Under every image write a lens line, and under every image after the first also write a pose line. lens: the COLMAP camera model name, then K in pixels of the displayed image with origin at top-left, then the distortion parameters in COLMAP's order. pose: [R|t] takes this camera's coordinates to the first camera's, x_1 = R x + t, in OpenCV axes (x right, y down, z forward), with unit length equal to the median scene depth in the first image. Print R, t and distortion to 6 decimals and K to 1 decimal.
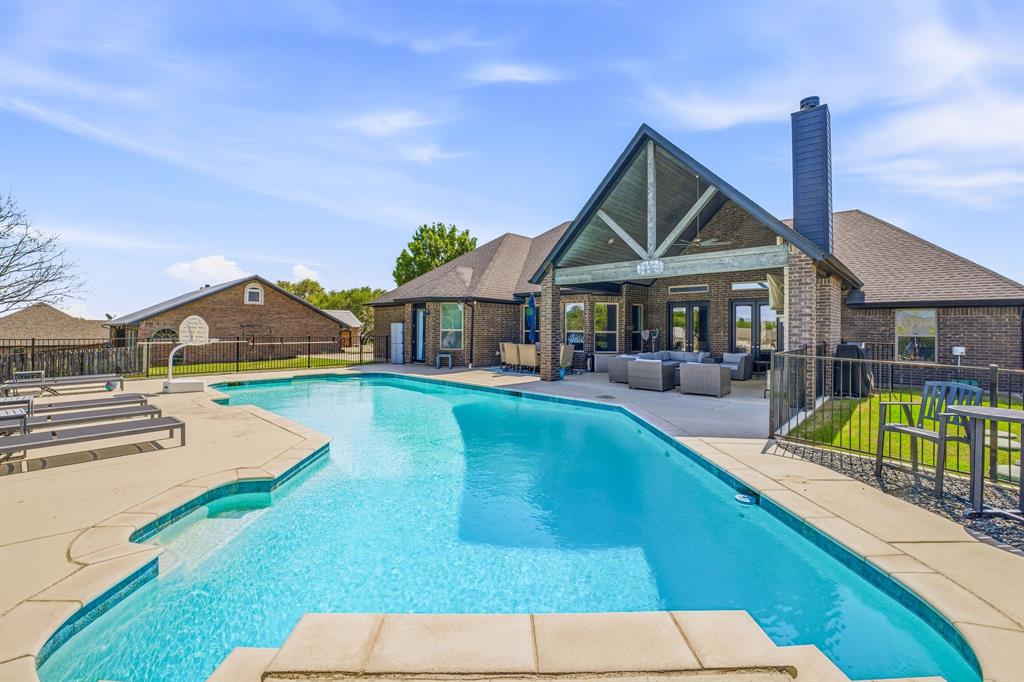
lens RADIAL K [[432.2, 0, 515.4], [0, 432.2, 331.8], [0, 0, 1]] dist [-0.010671, 0.000195]
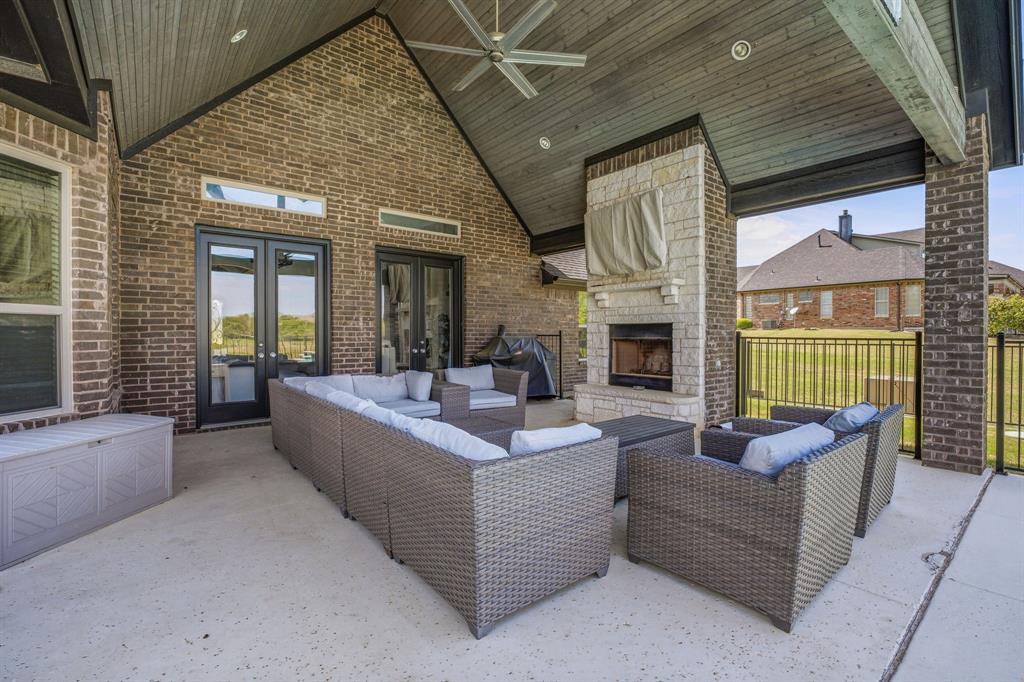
lens RADIAL K [[455.1, 0, 521.2], [0, 455.1, 338.7], [0, 0, 1]] dist [-0.014074, -0.000833]
pose [[0.125005, -0.020343, 0.991948, 0.055829], [0.005456, 0.999789, 0.019816, 0.011034], [-0.992141, 0.002935, 0.125090, 0.765075]]
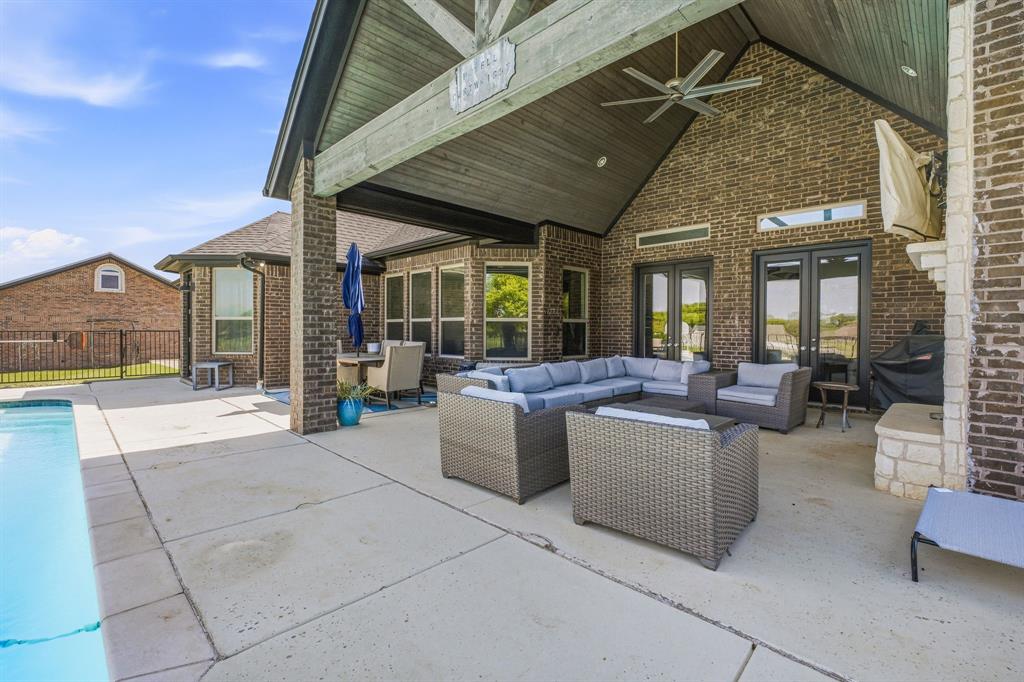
lens RADIAL K [[455.1, 0, 511.3], [0, 455.1, 339.1], [0, 0, 1]] dist [-0.014074, -0.000833]
pose [[0.999695, -0.001428, -0.024670, 0.228160], [0.001810, 0.999879, 0.015455, 0.015491], [0.024645, -0.015495, 0.999576, 0.463250]]
